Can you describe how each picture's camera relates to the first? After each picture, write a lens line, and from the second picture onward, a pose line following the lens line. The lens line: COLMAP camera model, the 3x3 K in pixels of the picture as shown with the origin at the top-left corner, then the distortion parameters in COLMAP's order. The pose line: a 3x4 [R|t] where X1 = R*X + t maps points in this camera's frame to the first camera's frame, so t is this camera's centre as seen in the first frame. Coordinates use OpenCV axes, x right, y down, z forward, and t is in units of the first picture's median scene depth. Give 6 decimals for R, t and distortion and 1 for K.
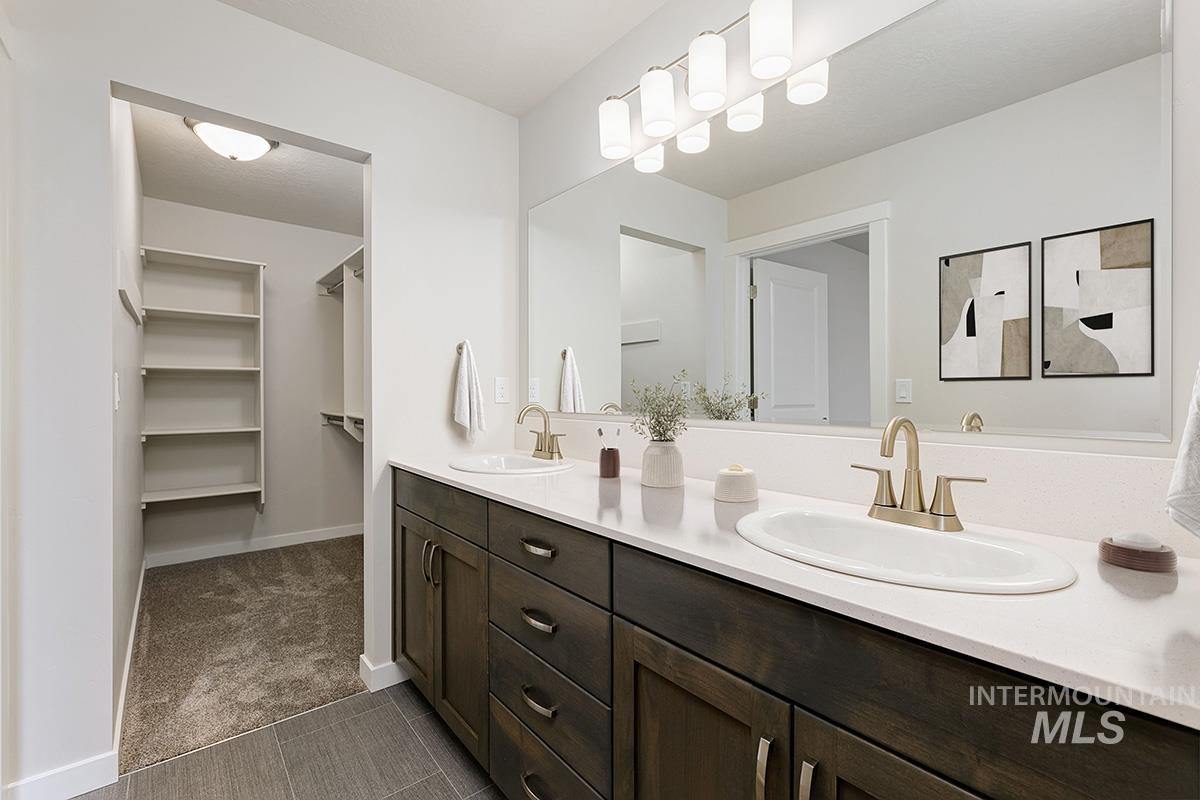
lens RADIAL K [[517.1, 0, 599.7], [0, 517.1, 396.7], [0, 0, 1]] dist [0.001544, 0.000250]
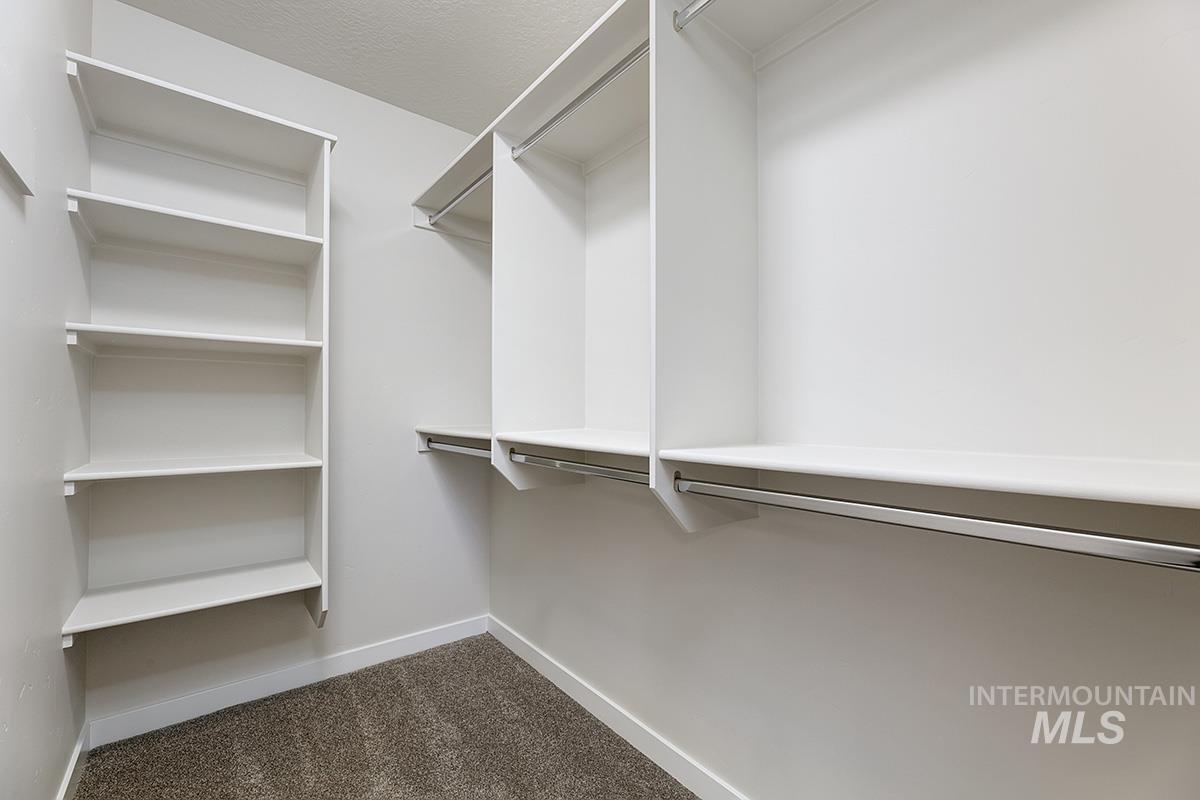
lens RADIAL K [[486.8, 0, 600.0], [0, 486.8, 408.8], [0, 0, 1]] dist [-0.002271, -0.000238]
pose [[0.999958, 0.005149, -0.007538, -0.383338], [-0.005218, 0.999944, -0.009161, 0.012598], [0.007491, 0.009199, 0.999930, 0.531616]]
